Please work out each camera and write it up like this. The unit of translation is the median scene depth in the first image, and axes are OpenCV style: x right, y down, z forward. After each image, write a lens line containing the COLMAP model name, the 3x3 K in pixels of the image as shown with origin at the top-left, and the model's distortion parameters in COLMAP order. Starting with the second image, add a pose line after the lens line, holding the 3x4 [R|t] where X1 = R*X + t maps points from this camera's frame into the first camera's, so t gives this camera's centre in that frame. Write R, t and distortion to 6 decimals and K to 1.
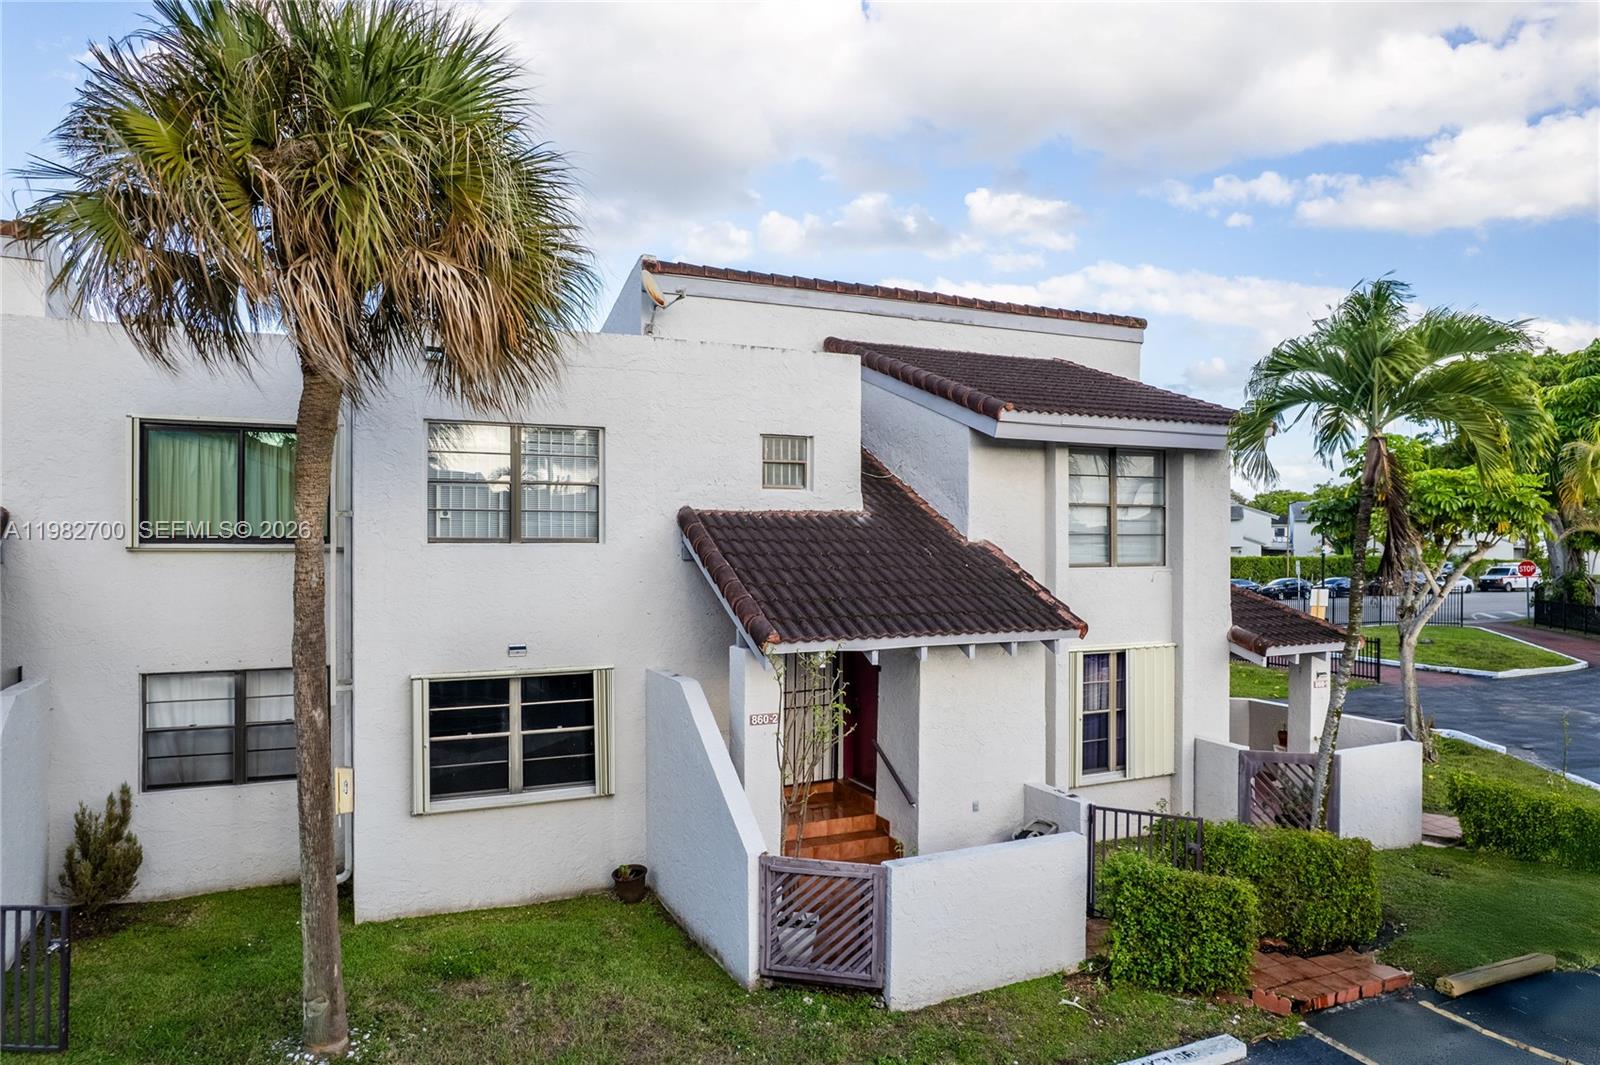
lens RADIAL K [[1034.3, 0, 816.3], [0, 1034.3, 530.5], [0, 0, 1]] dist [-0.044915, 0.010648]
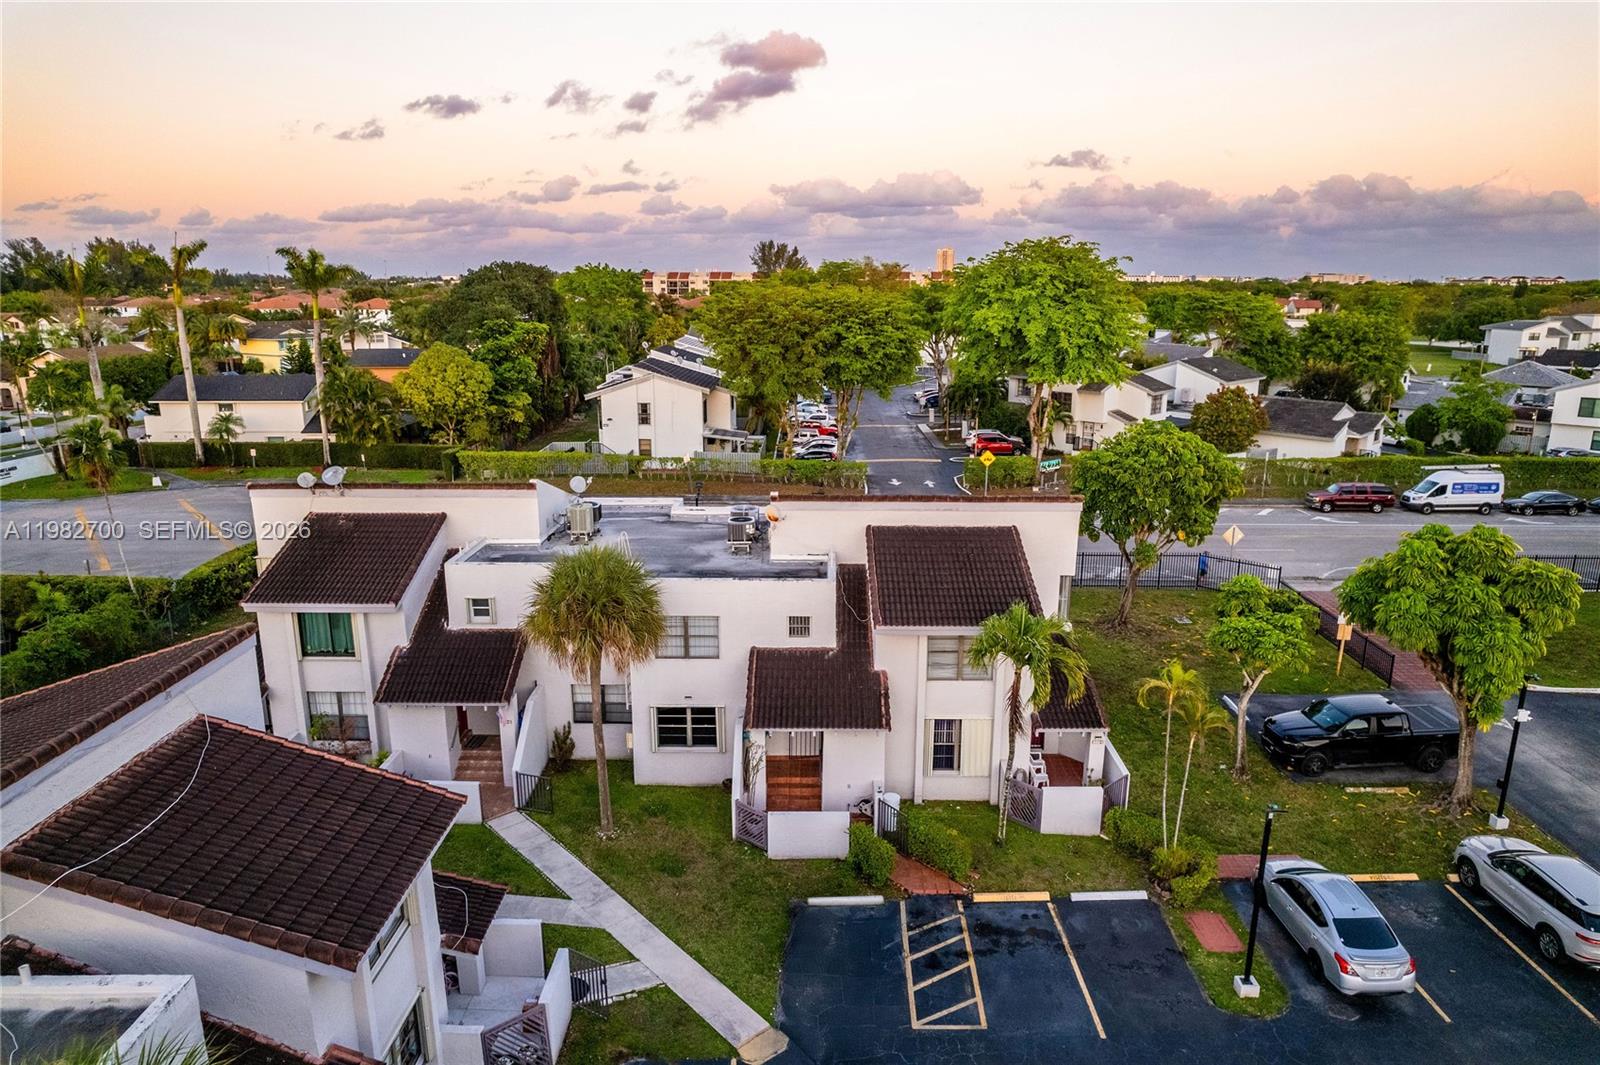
lens RADIAL K [[1034.3, 0, 801.5], [0, 1034.3, 537.5], [0, 0, 1]] dist [-0.044915, 0.010648]
pose [[0.901290, 0.103842, -0.420586, 1.045263], [0.002662, 0.969501, 0.245073, -0.932931], [0.433208, -0.222001, 0.873525, -1.101556]]
